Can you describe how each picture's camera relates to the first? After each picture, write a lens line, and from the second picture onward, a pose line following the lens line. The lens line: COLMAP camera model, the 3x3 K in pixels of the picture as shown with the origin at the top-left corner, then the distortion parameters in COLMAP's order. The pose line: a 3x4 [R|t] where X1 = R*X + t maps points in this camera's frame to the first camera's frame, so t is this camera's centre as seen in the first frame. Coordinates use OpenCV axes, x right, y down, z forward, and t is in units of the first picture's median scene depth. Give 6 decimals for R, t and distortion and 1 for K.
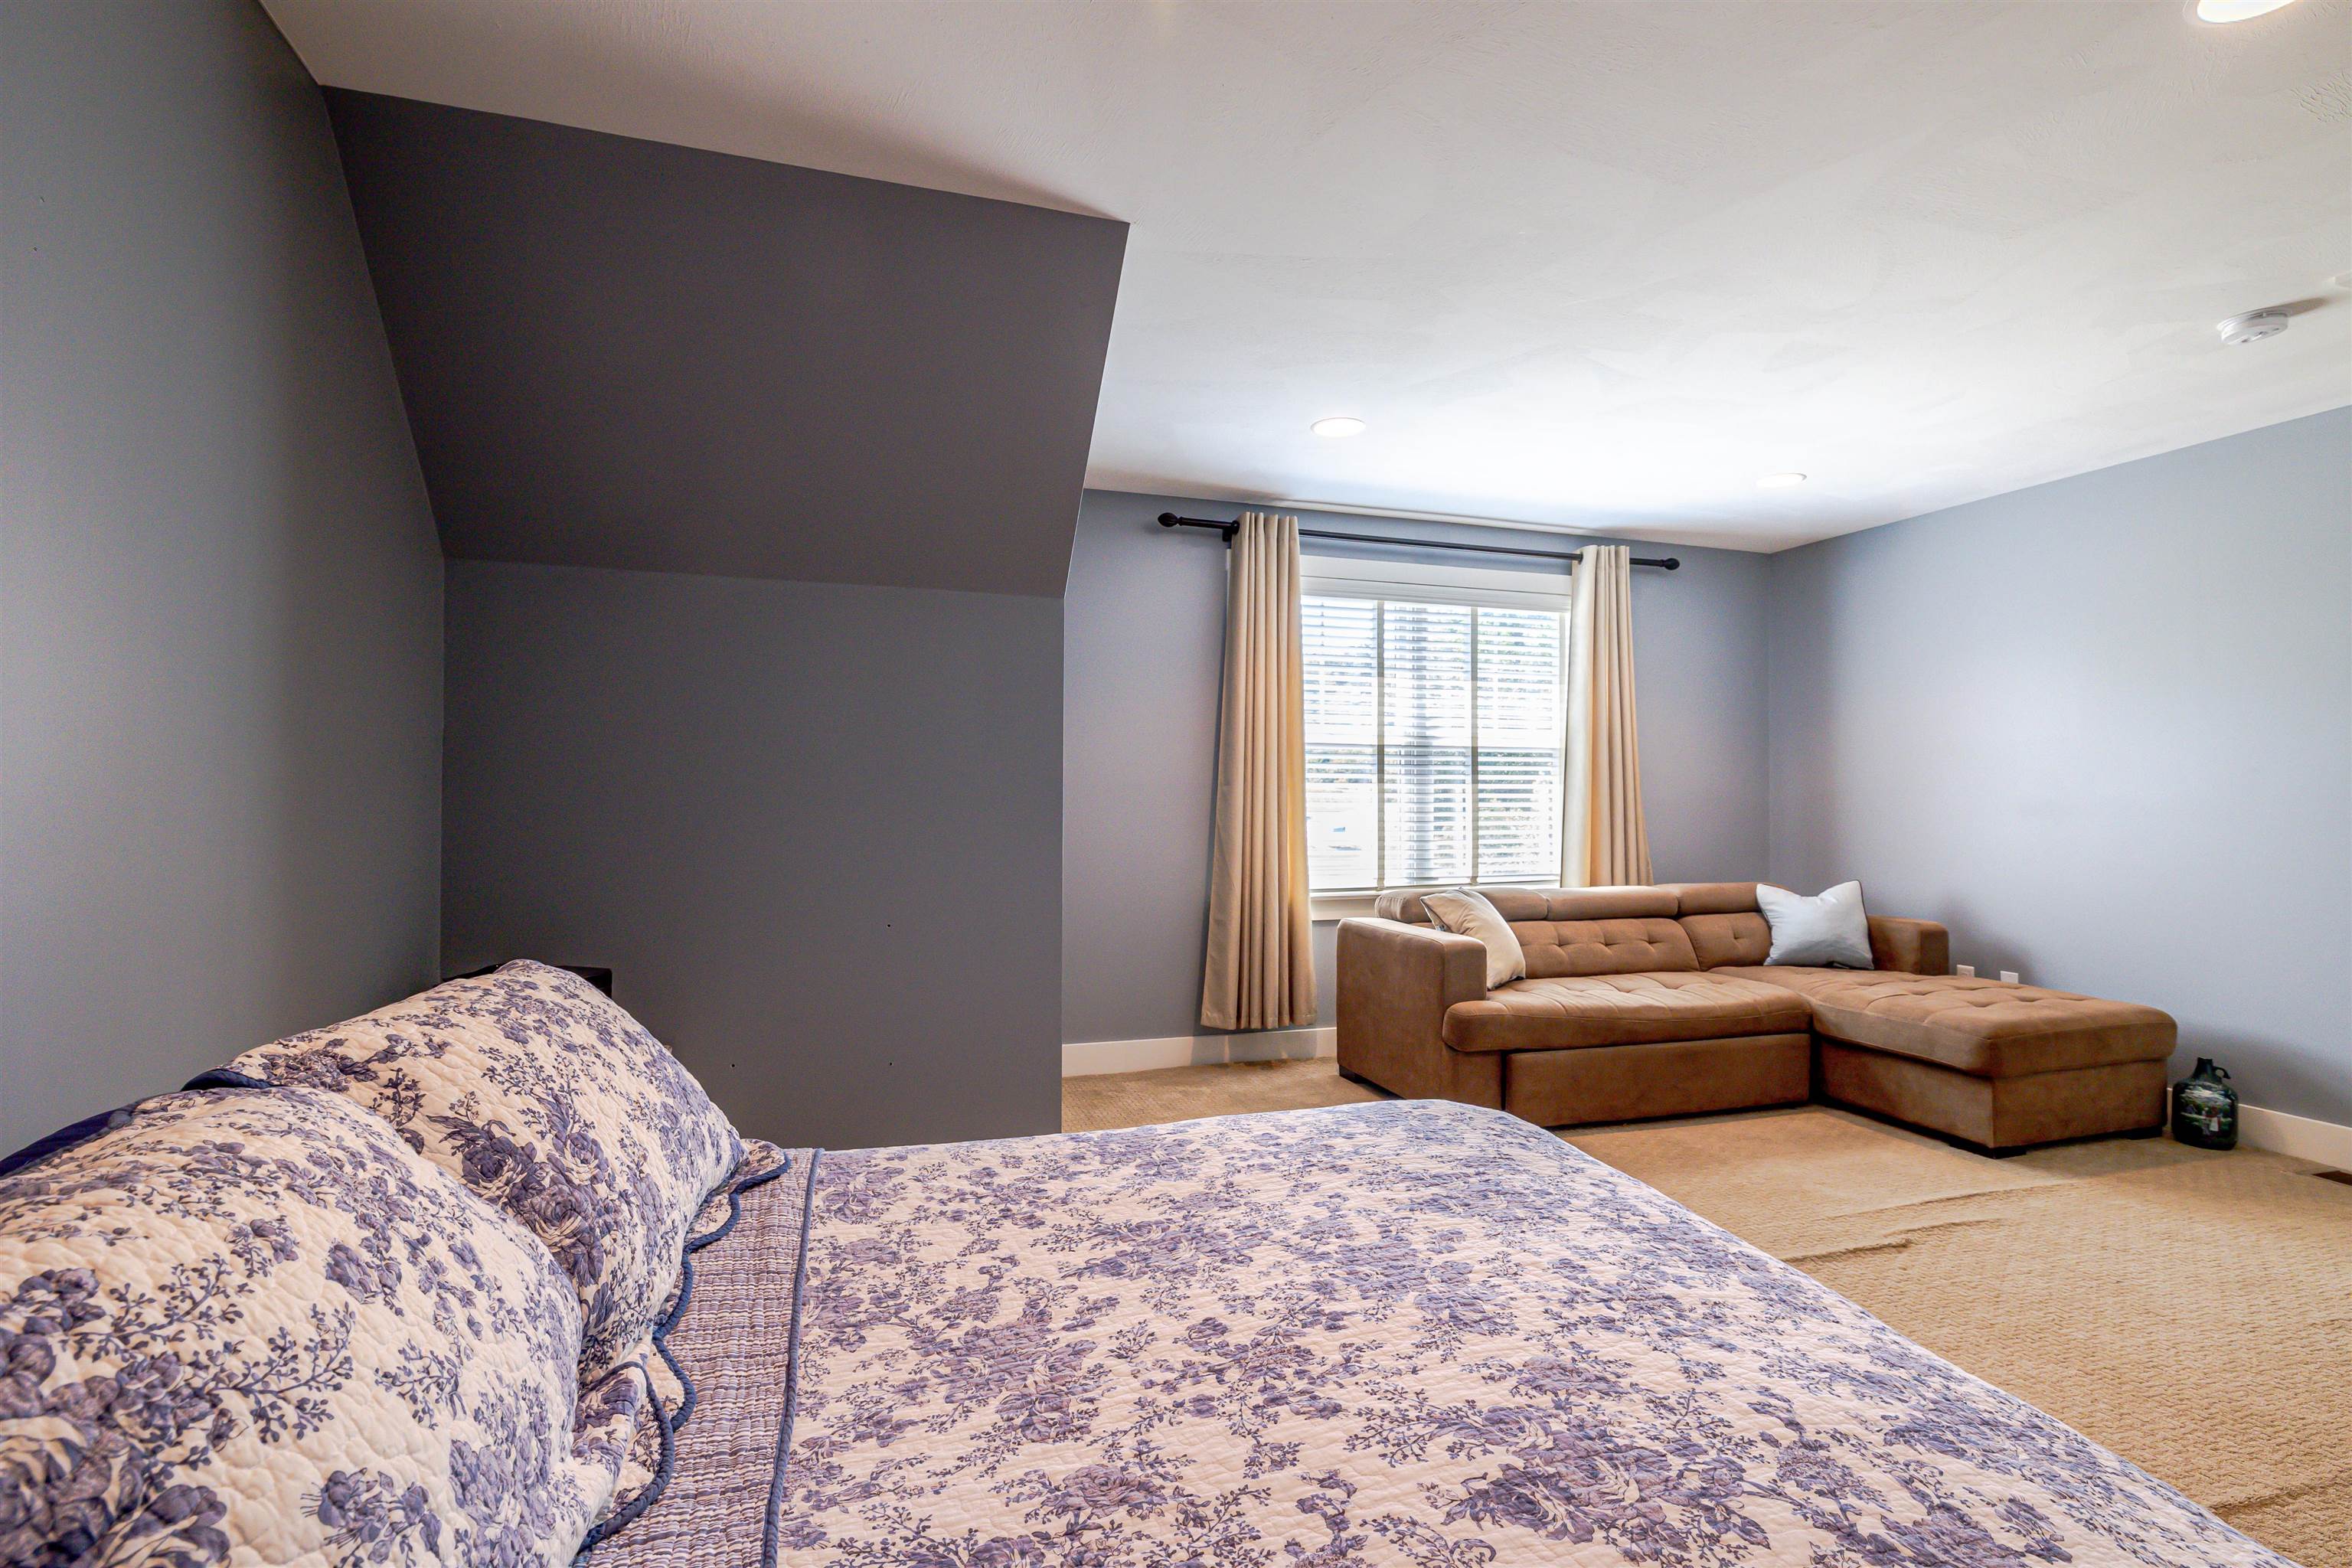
lens RADIAL K [[1102.4, 0, 1175.3], [0, 1102.4, 782.2], [0, 0, 1]] dist [0.002389, 0.000308]
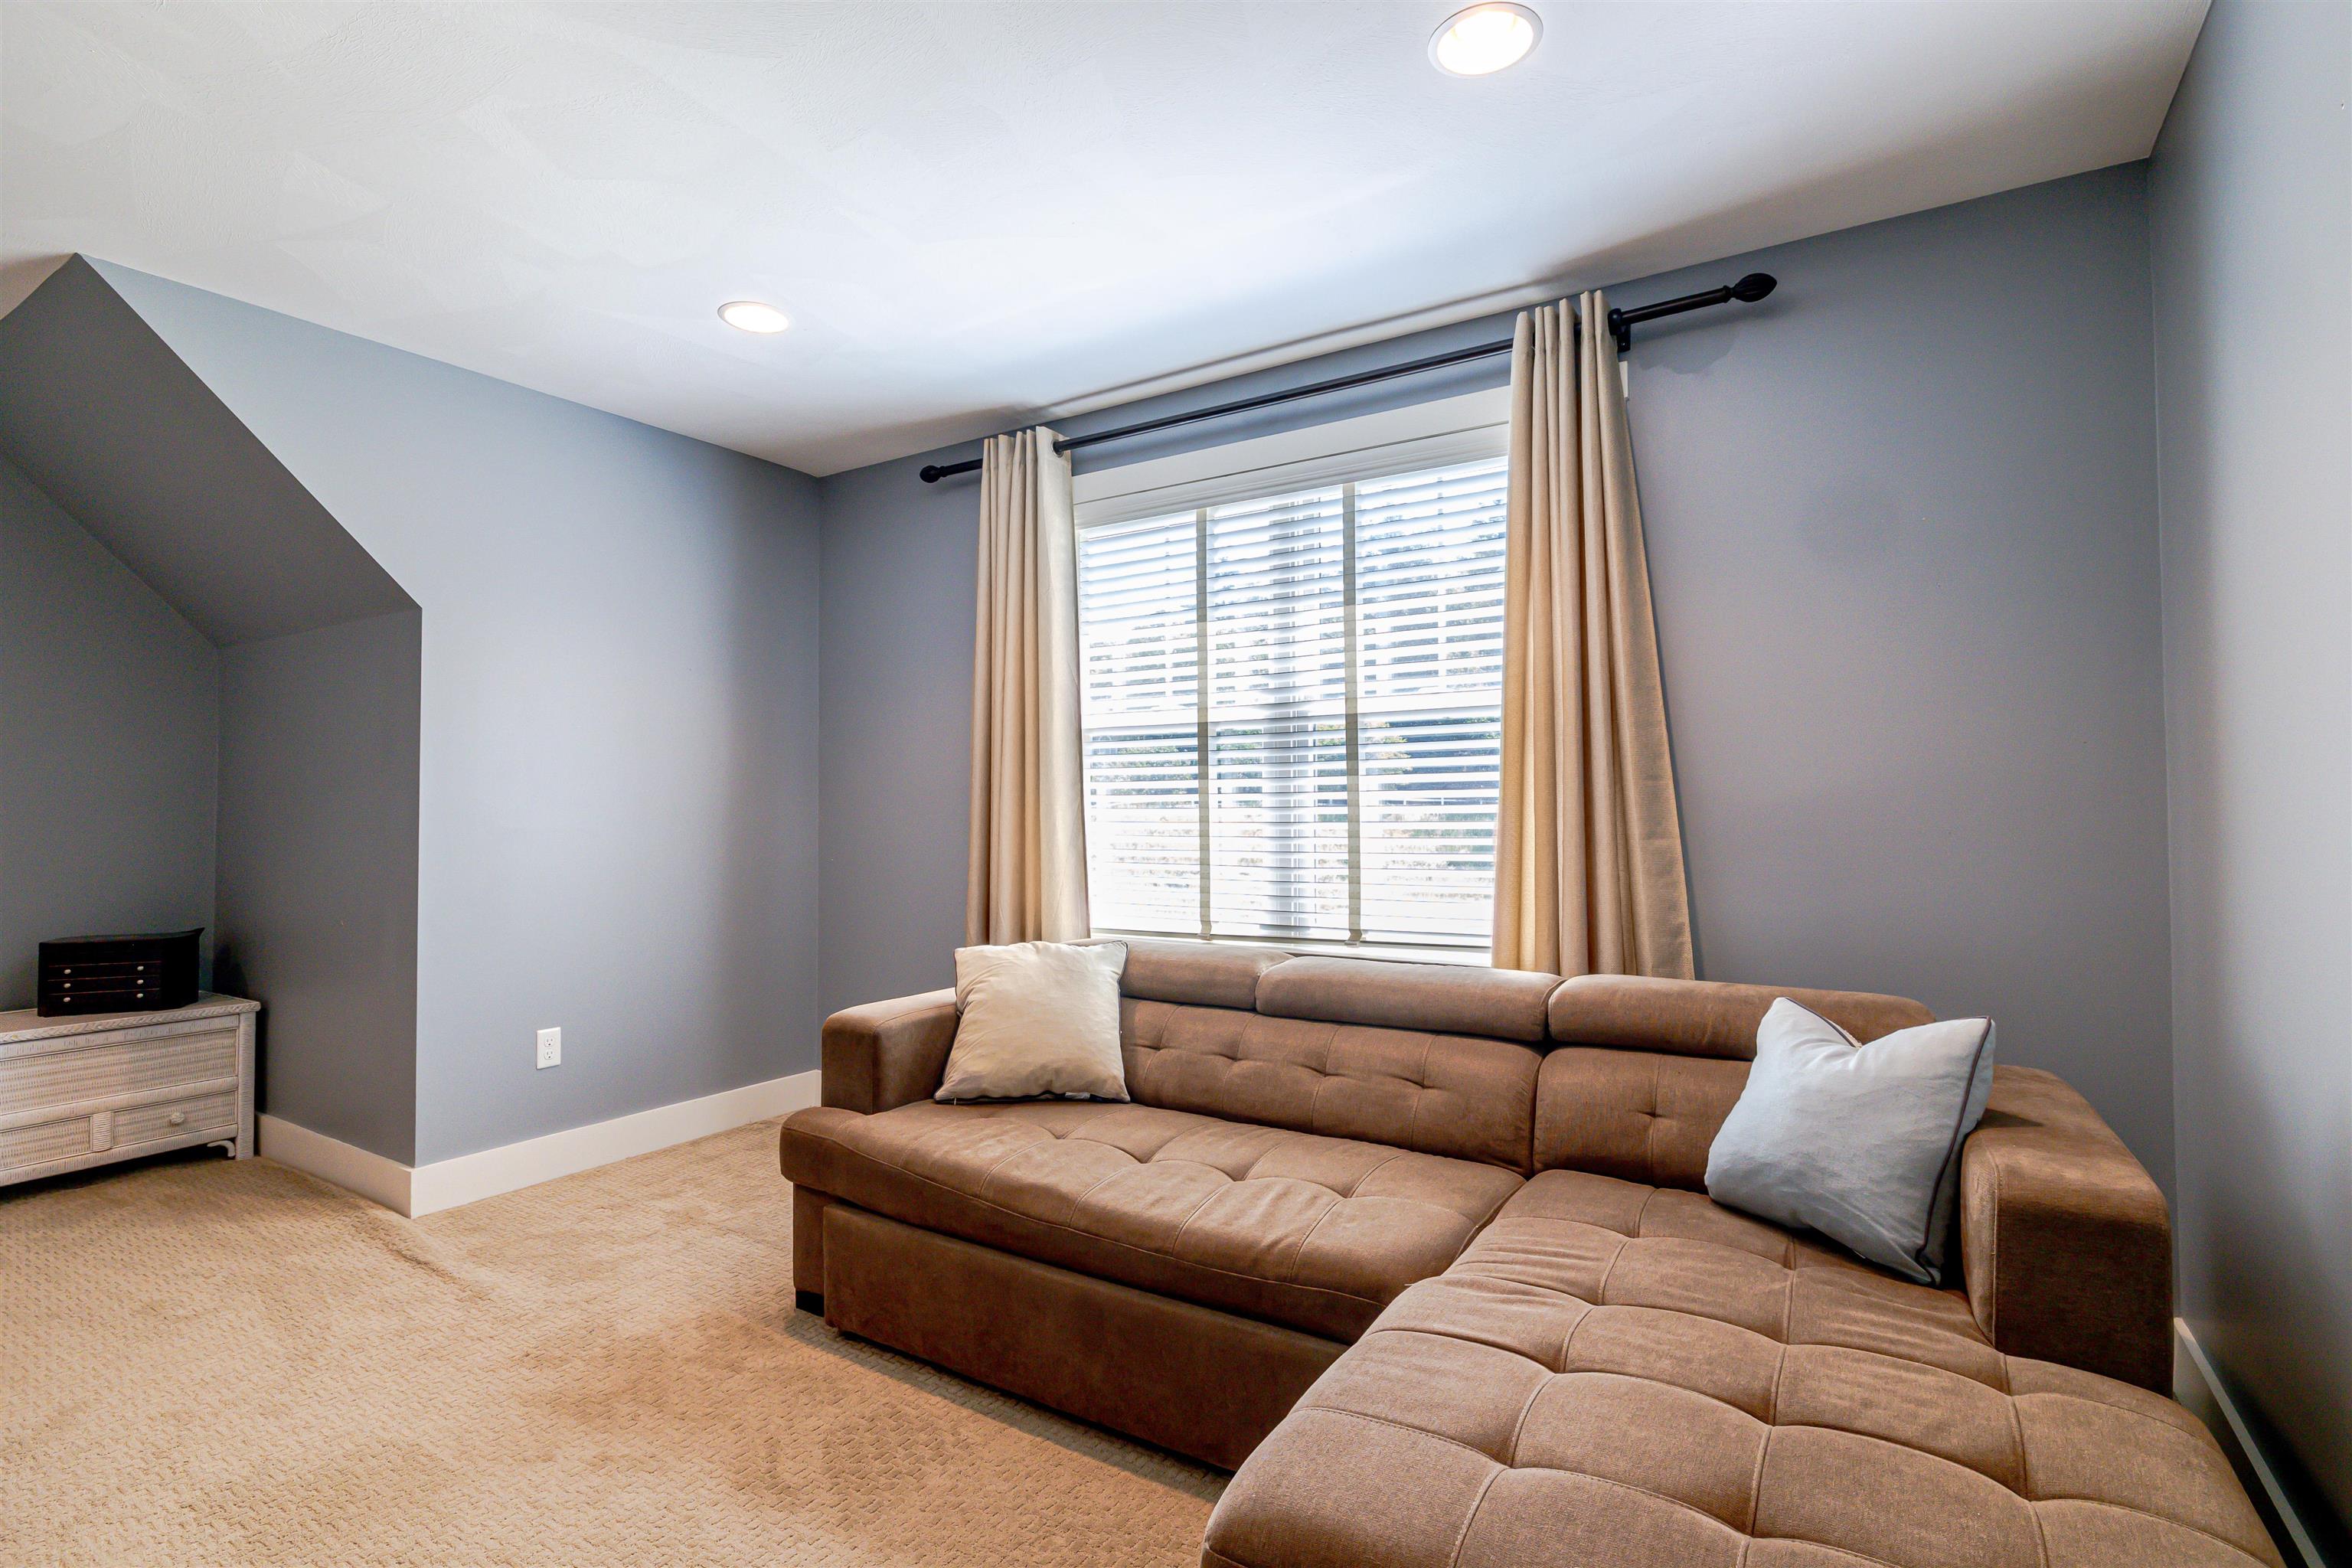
lens RADIAL K [[1102.4, 0, 1175.3], [0, 1102.4, 782.2], [0, 0, 1]] dist [0.002389, 0.000308]
pose [[0.639450, -0.023161, -0.768483, 0.689766], [0.022827, 0.999677, -0.011135, 0.009581], [0.768493, -0.010422, 0.639773, 0.552758]]
